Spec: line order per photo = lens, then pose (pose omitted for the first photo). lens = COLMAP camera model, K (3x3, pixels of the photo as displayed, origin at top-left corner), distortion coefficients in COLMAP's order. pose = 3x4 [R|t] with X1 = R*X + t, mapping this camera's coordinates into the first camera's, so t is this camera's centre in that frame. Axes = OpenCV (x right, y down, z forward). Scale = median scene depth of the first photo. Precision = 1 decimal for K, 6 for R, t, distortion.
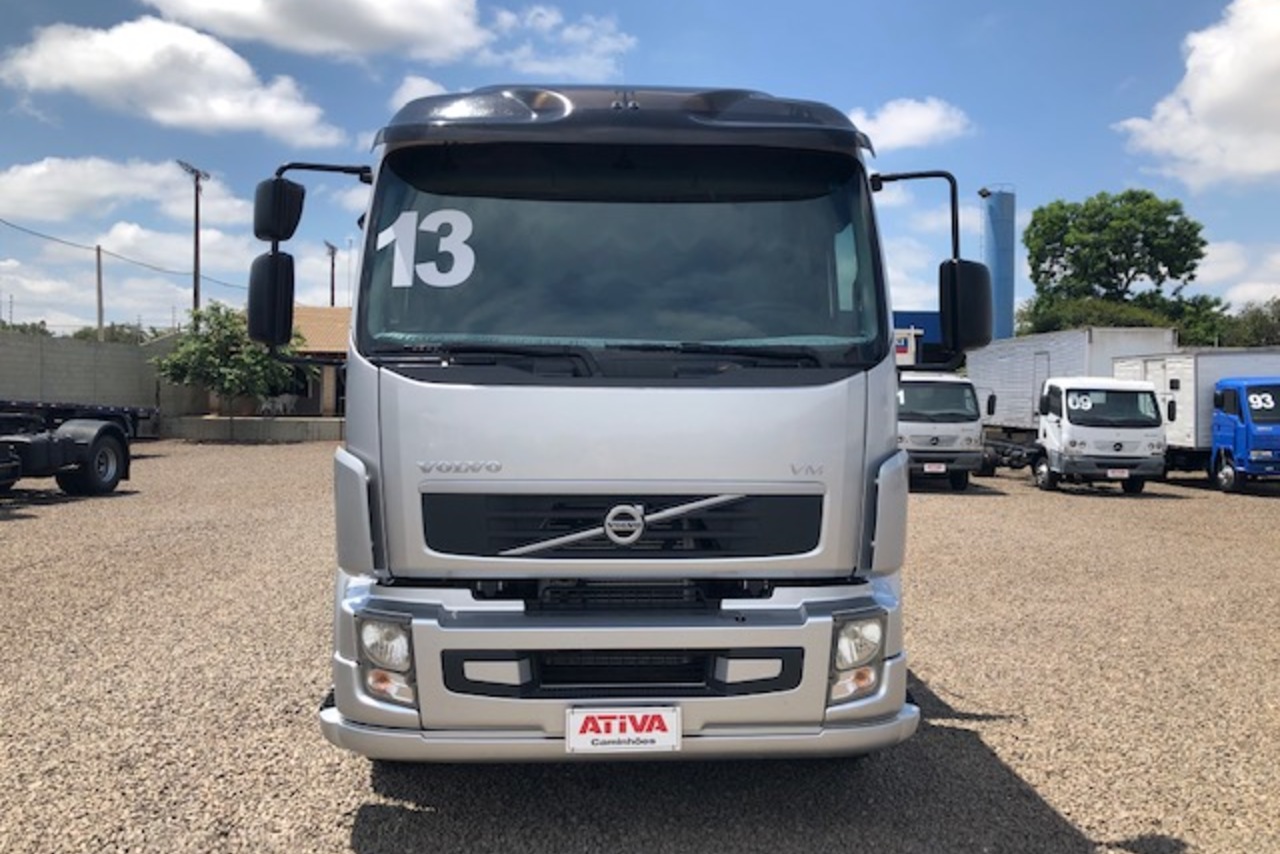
lens RADIAL K [[1043.7, 0, 640.0], [0, 1043.7, 427.0], [0, 0, 1]] dist [0.016273, 0.003872]
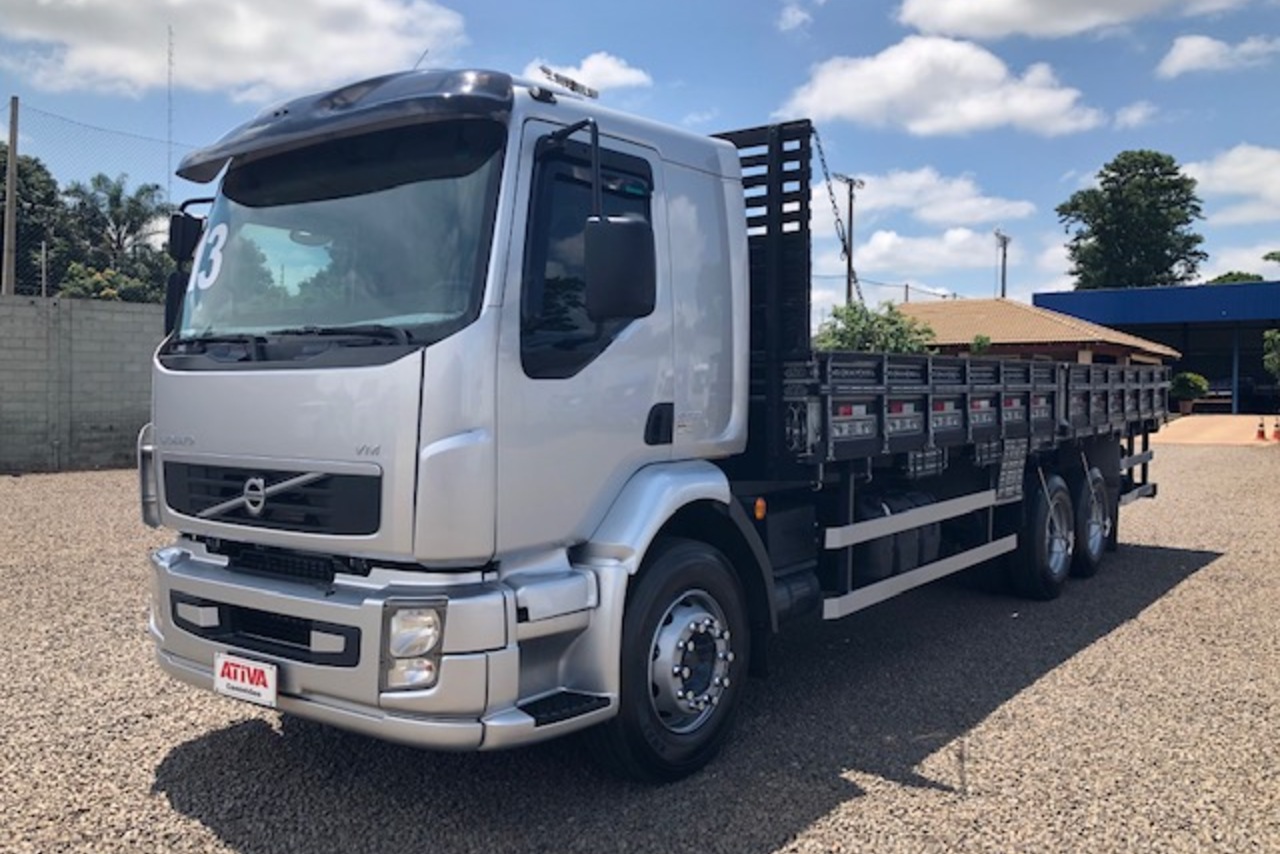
lens RADIAL K [[1052.9, 0, 640.0], [0, 1052.9, 427.0], [0, 0, 1]] dist [0.000998, 0.003297]
pose [[0.780319, 0.010904, -0.625286, 0.987090], [-0.008144, 0.999940, 0.007274, 0.009846], [0.625328, -0.000583, 0.780362, 0.381247]]
